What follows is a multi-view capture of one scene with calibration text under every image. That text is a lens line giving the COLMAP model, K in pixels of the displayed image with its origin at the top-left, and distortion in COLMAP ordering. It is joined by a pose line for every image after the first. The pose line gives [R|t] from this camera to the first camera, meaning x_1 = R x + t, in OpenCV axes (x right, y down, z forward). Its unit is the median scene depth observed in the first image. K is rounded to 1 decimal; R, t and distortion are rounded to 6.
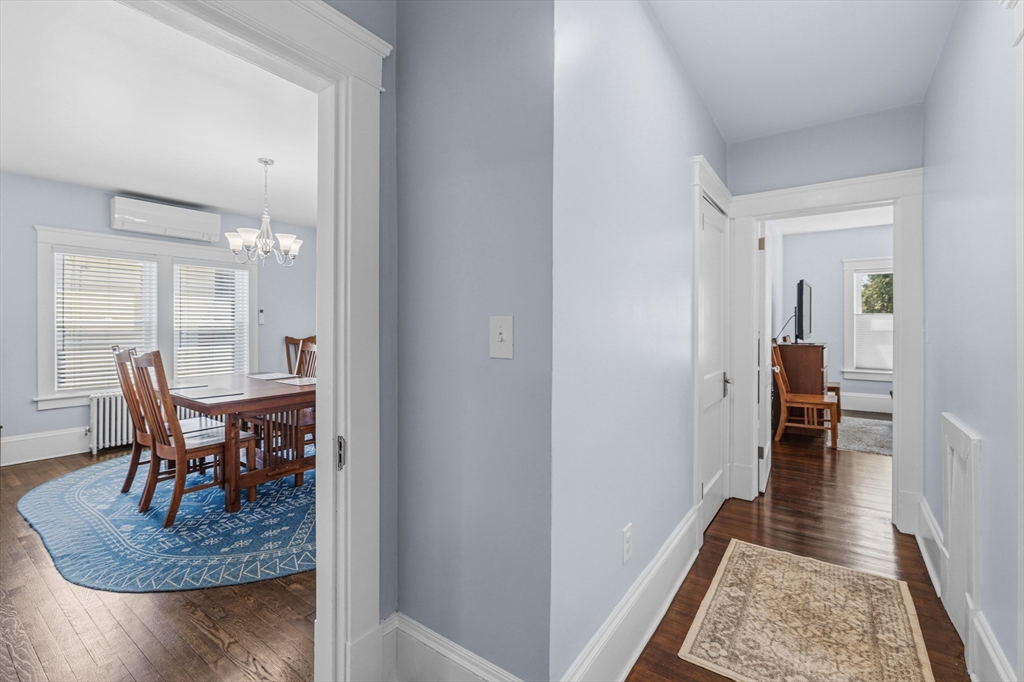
lens RADIAL K [[445.9, 0, 510.8], [0, 445.9, 328.4], [0, 0, 1]] dist [-0.002845, 0.000071]
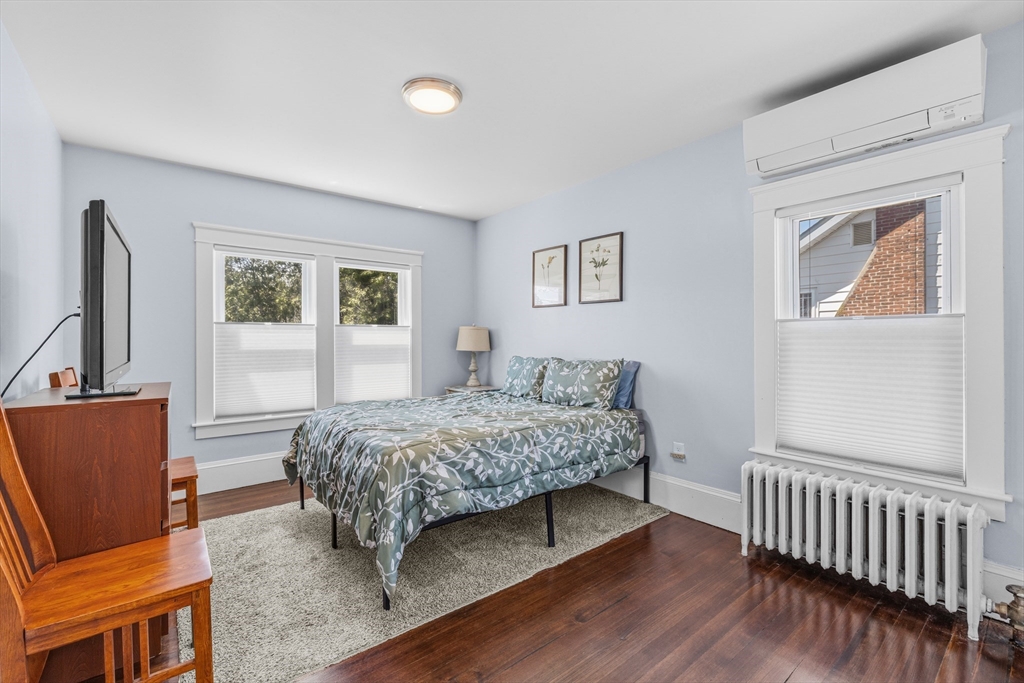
lens RADIAL K [[445.9, 0, 510.8], [0, 445.9, 328.9], [0, 0, 1]] dist [-0.002845, 0.000071]
pose [[0.269420, 0.015794, 0.962893, 0.402954], [0.010400, 0.999759, -0.019309, -0.010502], [-0.962967, 0.015216, 0.269191, 0.595743]]
